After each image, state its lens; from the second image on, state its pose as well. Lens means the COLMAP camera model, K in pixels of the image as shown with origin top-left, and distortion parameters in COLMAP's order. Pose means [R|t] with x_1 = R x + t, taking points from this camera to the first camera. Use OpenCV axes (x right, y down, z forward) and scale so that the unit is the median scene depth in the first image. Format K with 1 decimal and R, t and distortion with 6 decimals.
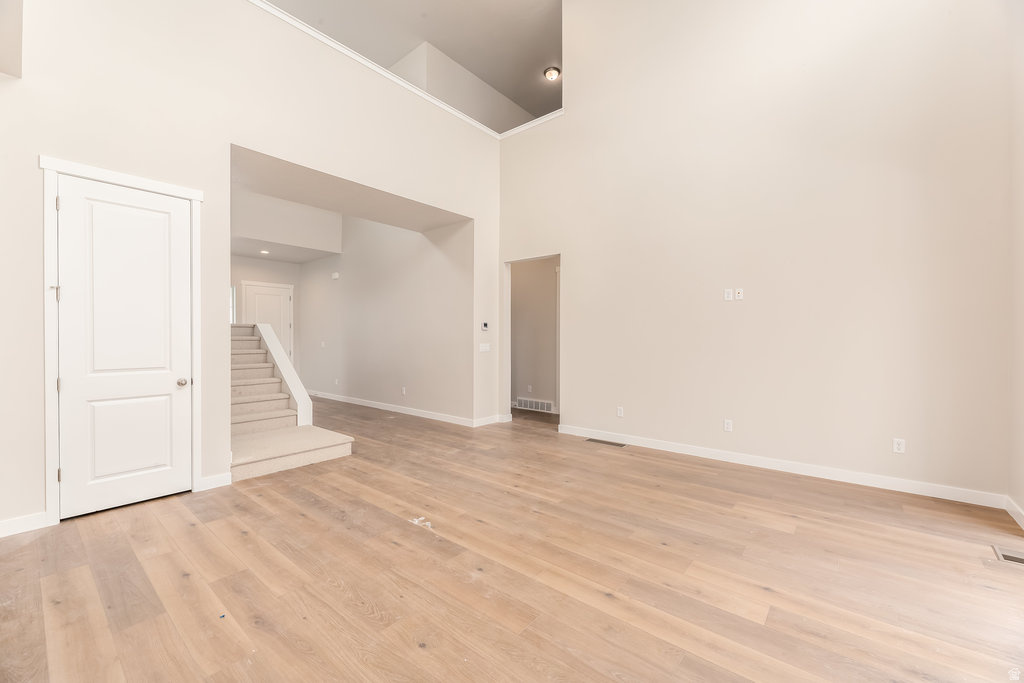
lens RADIAL K [[411.6, 0, 513.0], [0, 411.6, 338.2], [0, 0, 1]] dist [0.002221, 0.000029]
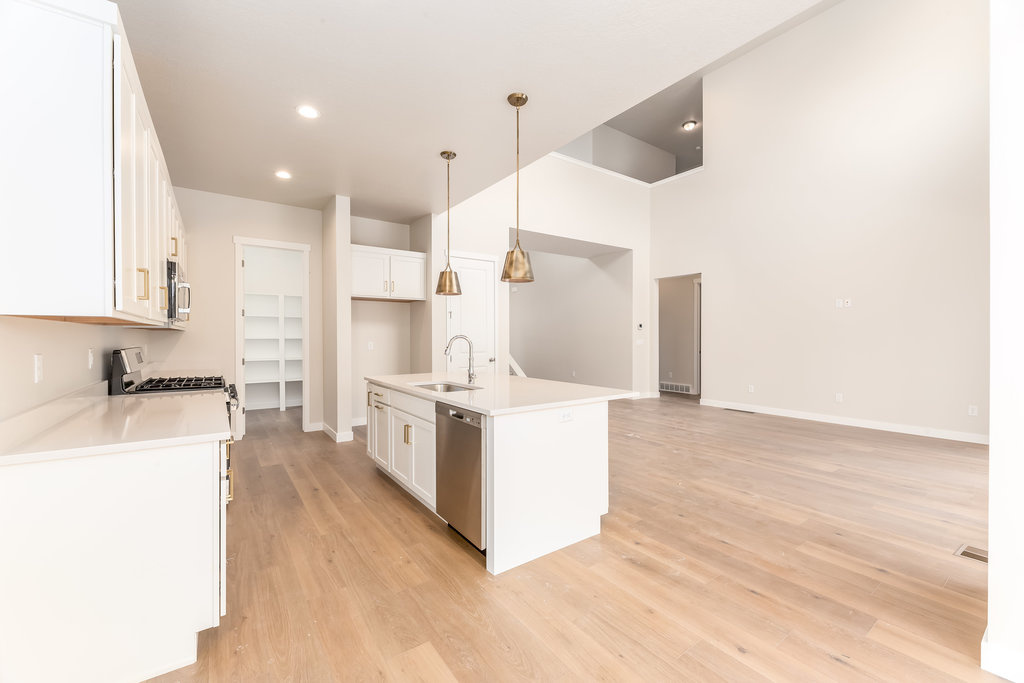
lens RADIAL K [[411.6, 0, 513.0], [0, 411.6, 338.2], [0, 0, 1]] dist [0.002221, 0.000029]
pose [[0.966759, -0.002070, -0.255682, -0.127083], [0.003870, 0.999971, 0.006538, -0.001295], [0.255661, -0.007310, 0.966739, -0.432856]]
